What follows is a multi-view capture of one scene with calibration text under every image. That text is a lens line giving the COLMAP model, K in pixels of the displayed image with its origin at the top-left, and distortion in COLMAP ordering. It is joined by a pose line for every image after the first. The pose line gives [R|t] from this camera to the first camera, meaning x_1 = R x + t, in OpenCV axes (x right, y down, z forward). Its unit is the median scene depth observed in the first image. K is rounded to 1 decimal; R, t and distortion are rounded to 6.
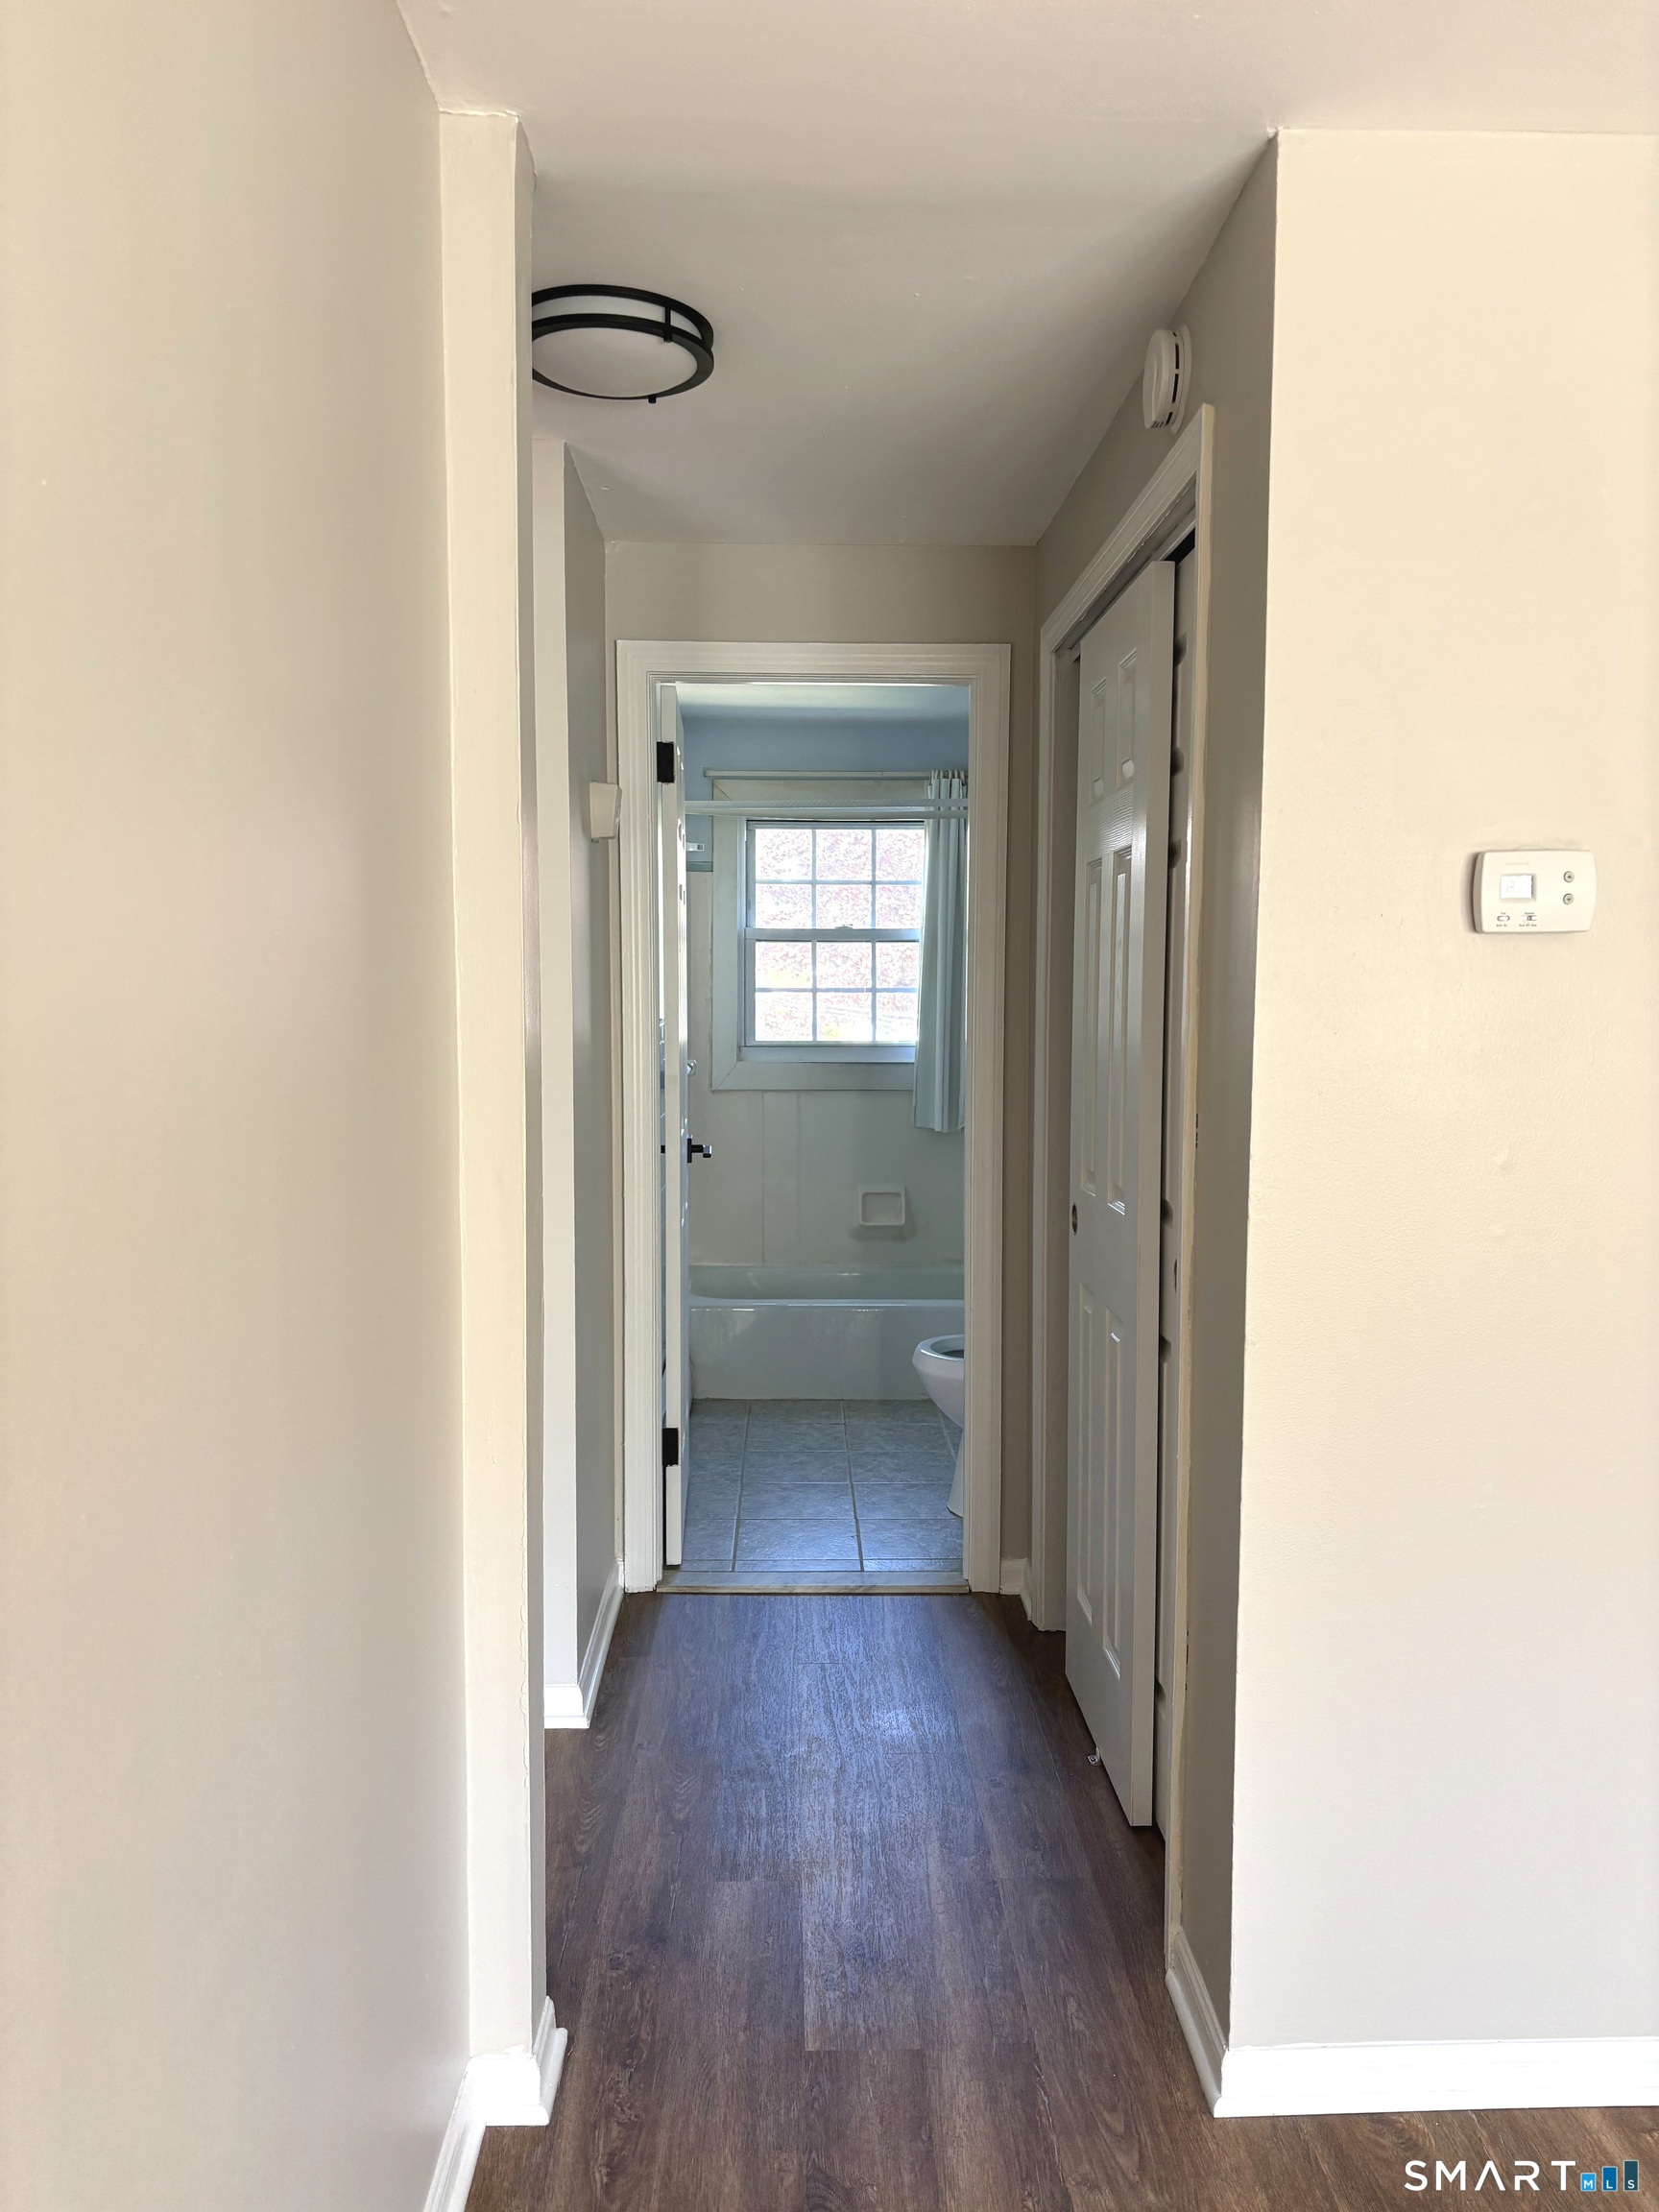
lens RADIAL K [[1643.4, 0, 814.2], [0, 1643.4, 1099.2], [0, 0, 1]] dist [0.081764, -0.113164]
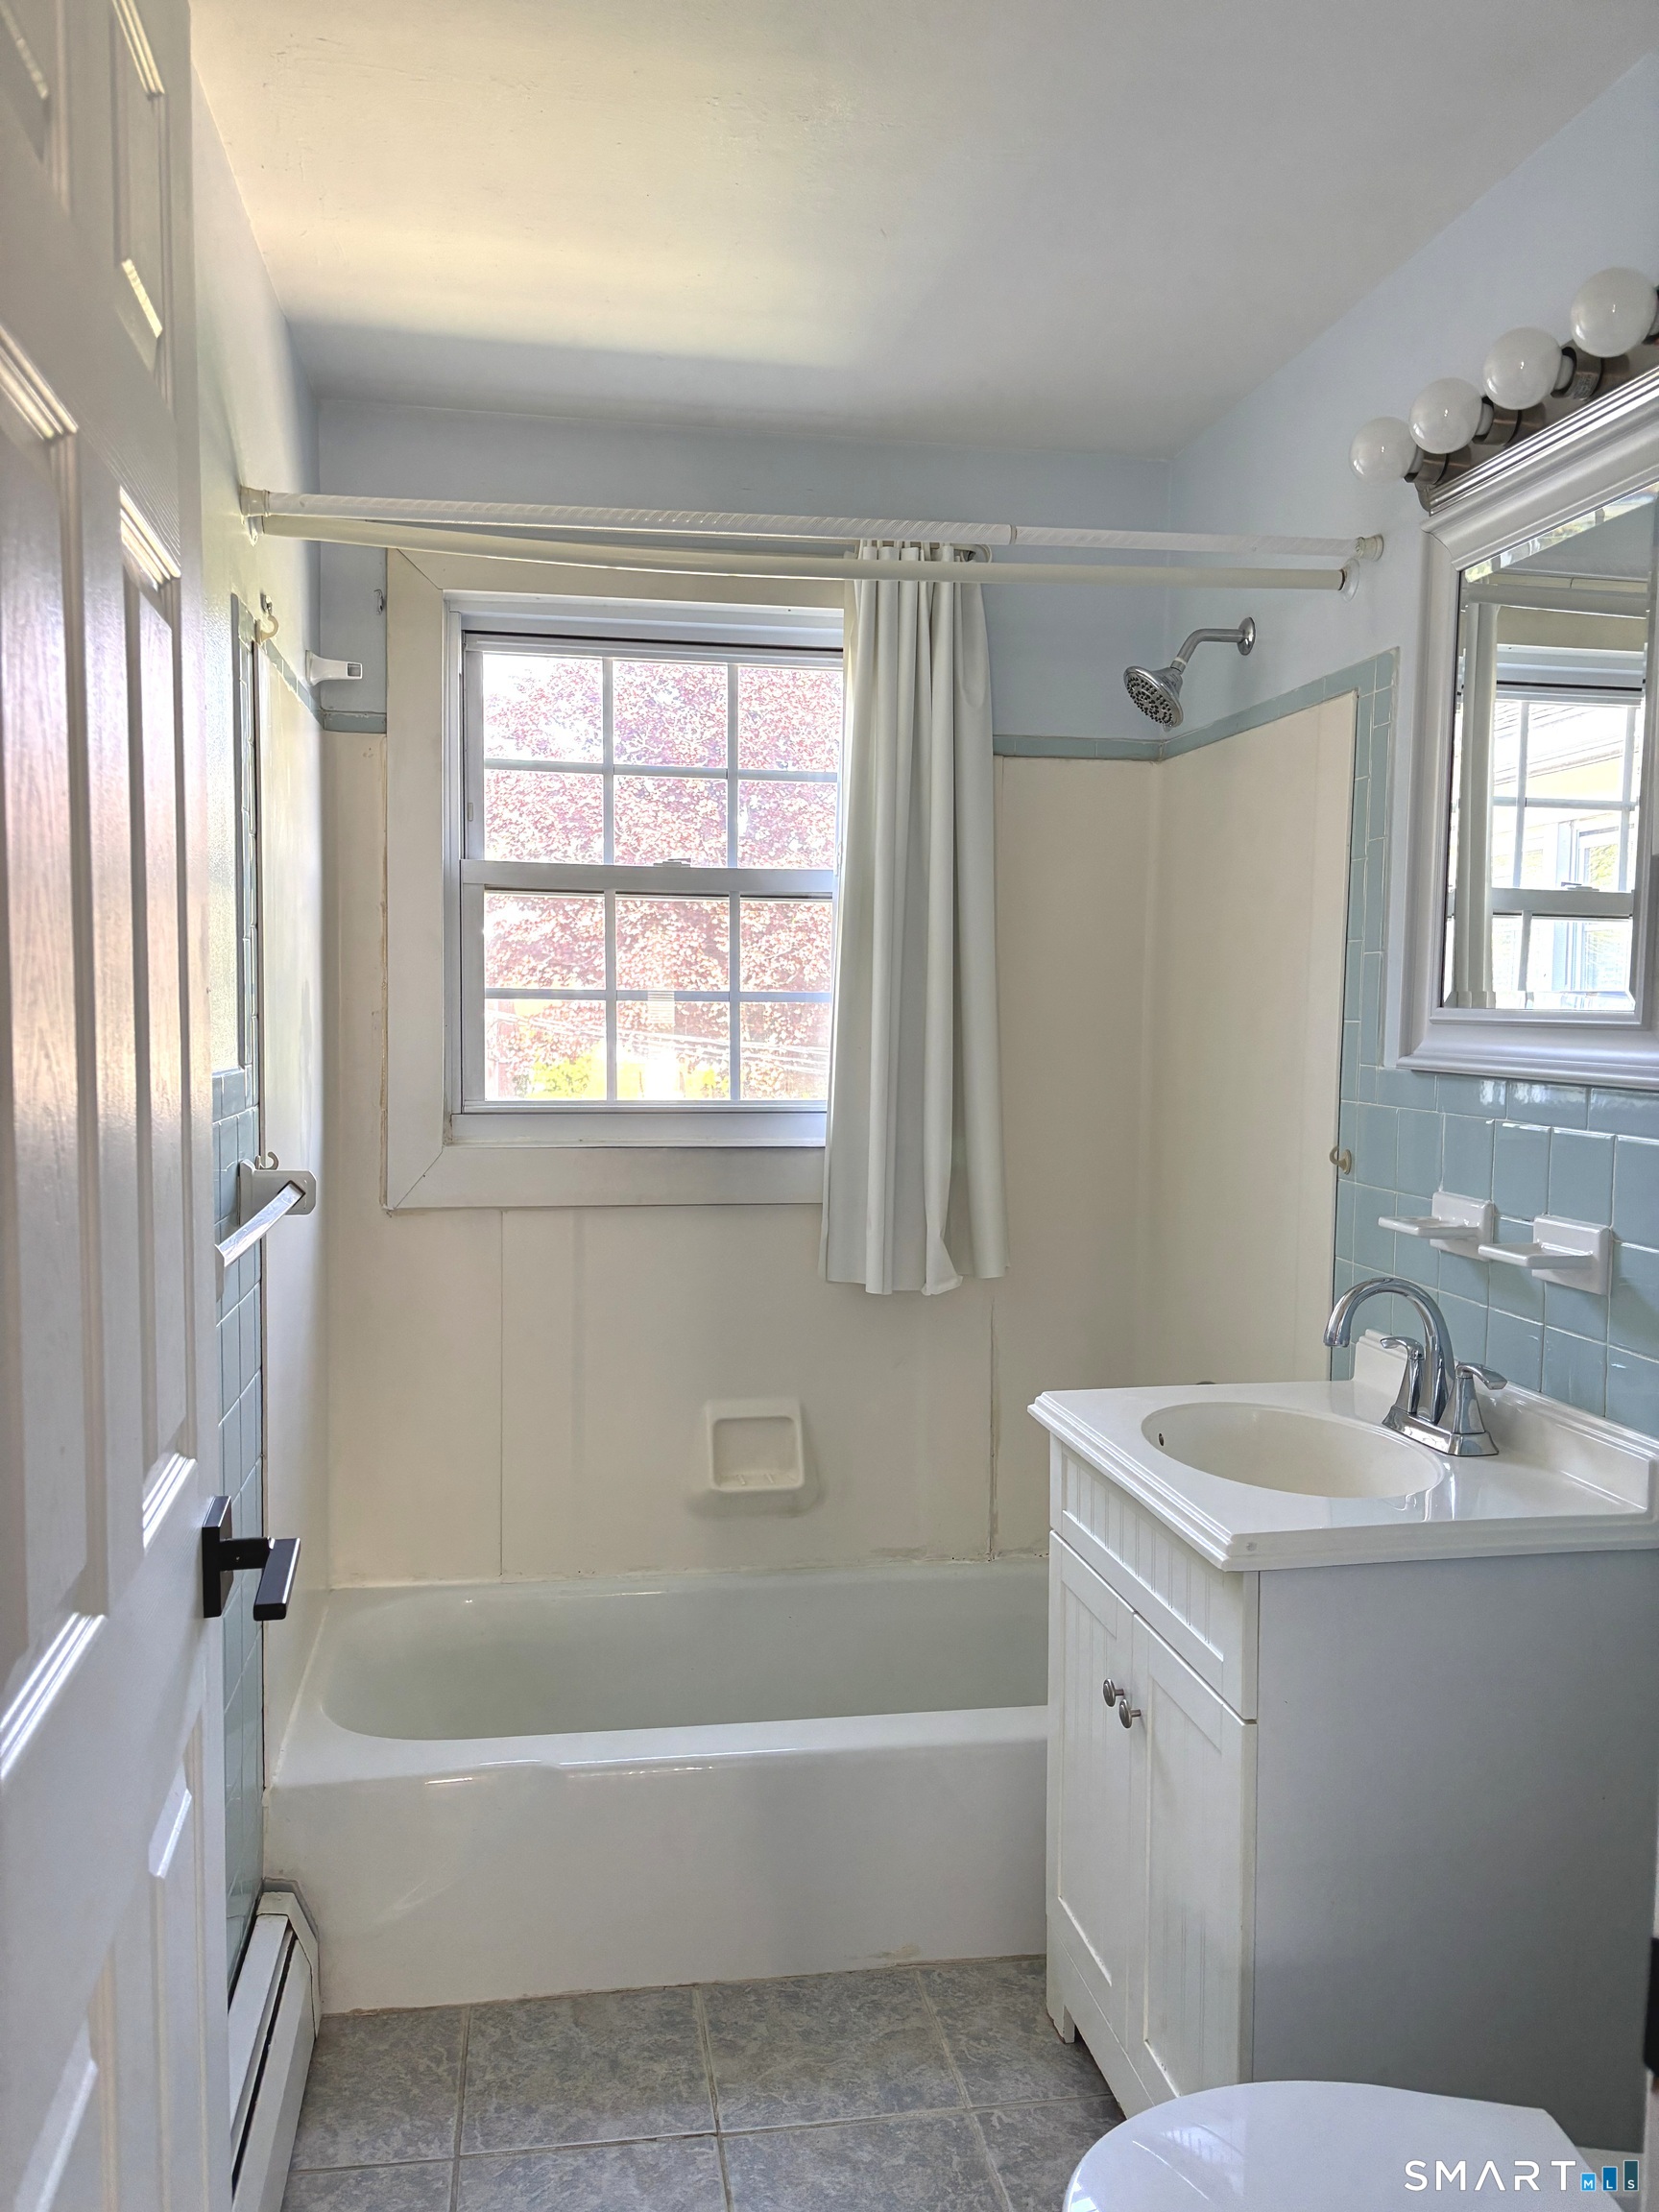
lens RADIAL K [[1643.4, 0, 814.2], [0, 1643.4, 1099.2], [0, 0, 1]] dist [0.081764, -0.113164]
pose [[0.988034, -0.002230, 0.154218, -0.015258], [0.004424, 0.999894, -0.013884, -0.029581], [-0.154170, 0.014400, 0.987939, 0.522962]]
